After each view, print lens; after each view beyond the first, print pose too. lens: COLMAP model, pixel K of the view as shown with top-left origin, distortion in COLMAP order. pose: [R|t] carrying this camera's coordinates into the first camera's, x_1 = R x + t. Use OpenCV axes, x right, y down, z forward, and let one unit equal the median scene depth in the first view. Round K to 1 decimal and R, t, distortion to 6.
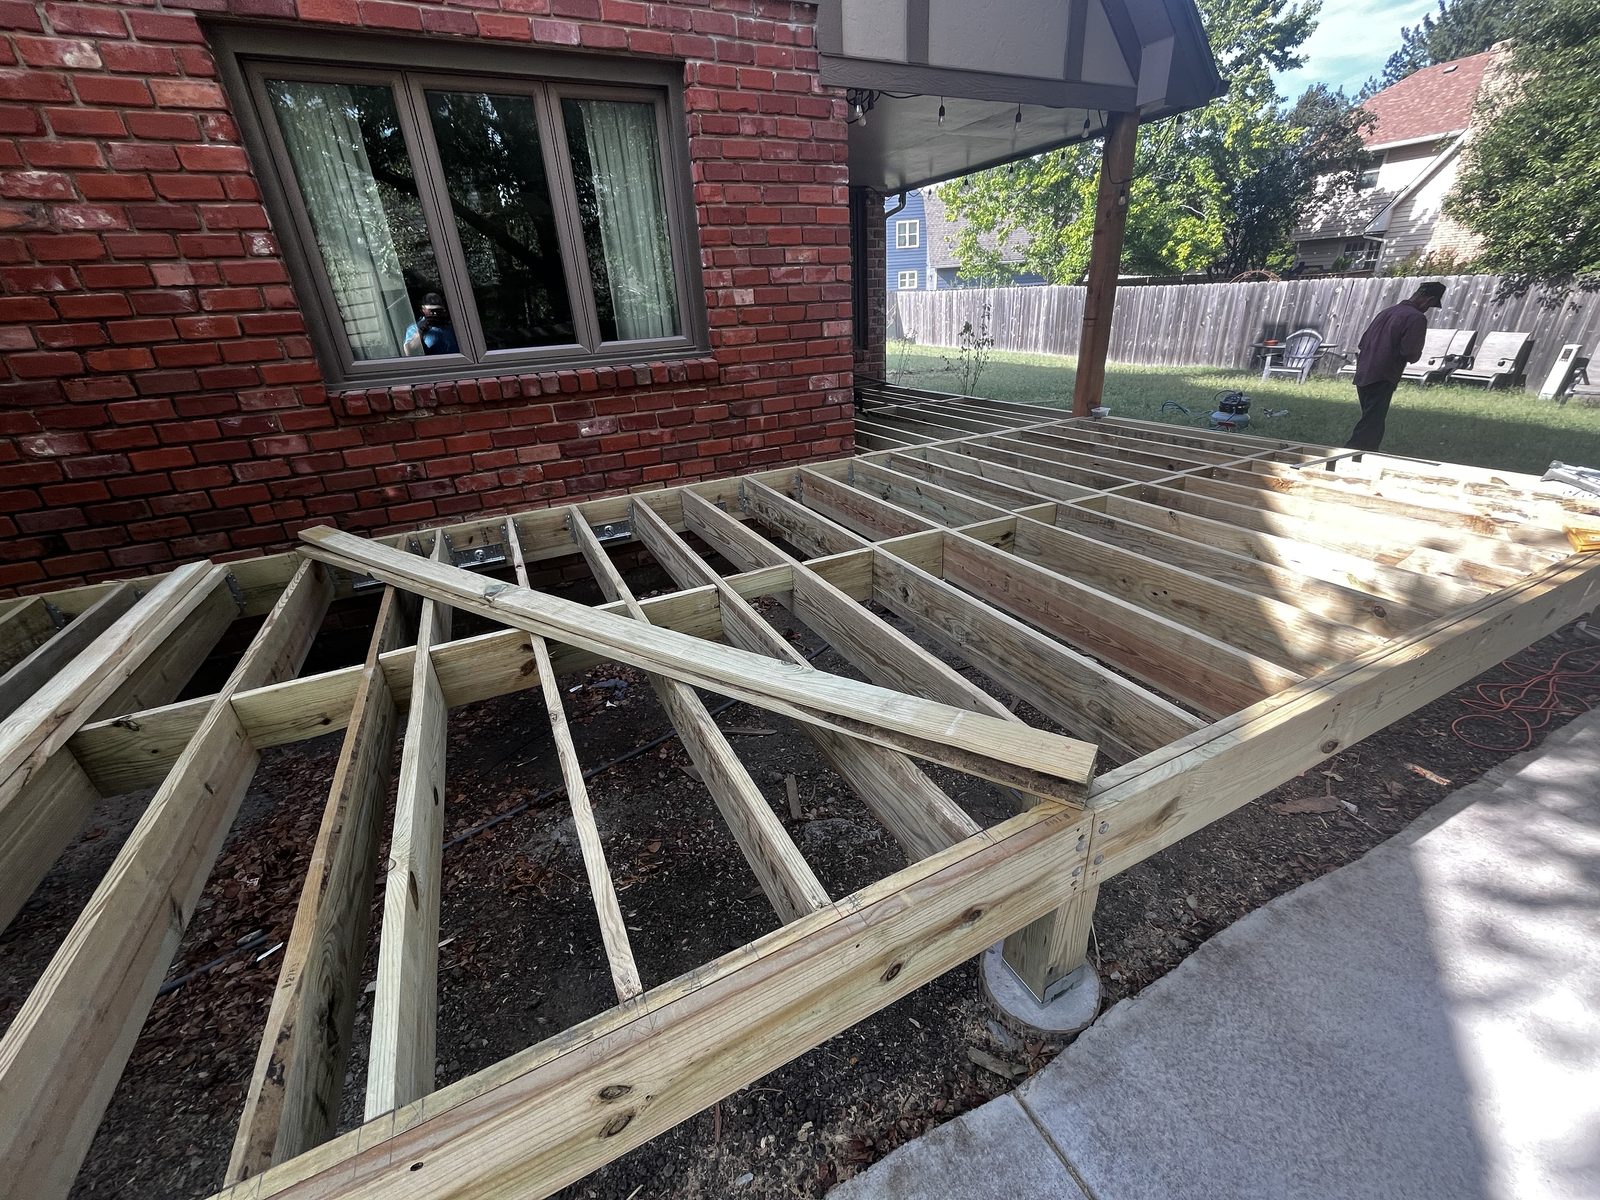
lens RADIAL K [[646.0, 0, 803.4], [0, 646.0, 601.4], [0, 0, 1]] dist [-0.004653, 0.000243]
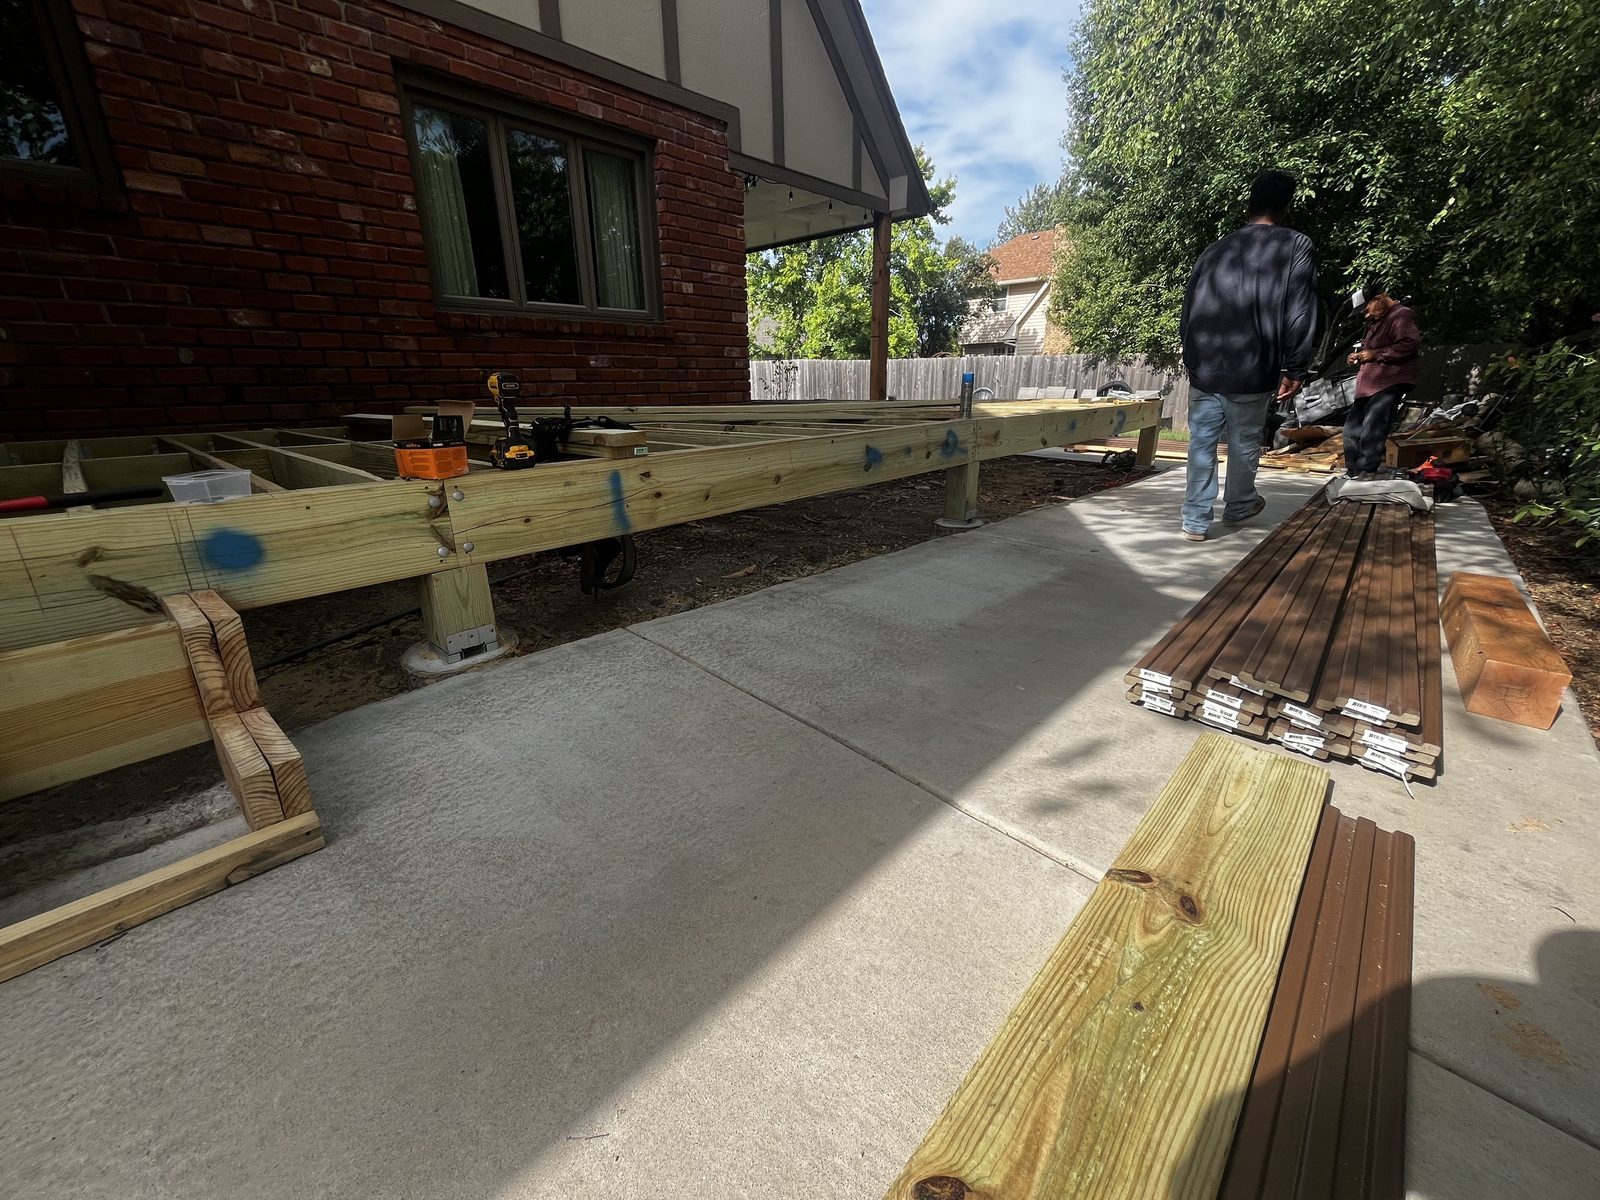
lens RADIAL K [[646.0, 0, 800.0], [0, 646.0, 600.1], [0, 0, 1]] dist [-0.004653, 0.000243]
pose [[0.932594, -0.078415, 0.352306, -0.460757], [0.121947, 0.987169, -0.103087, 0.467109], [-0.339701, 0.139101, 0.930190, -0.426275]]
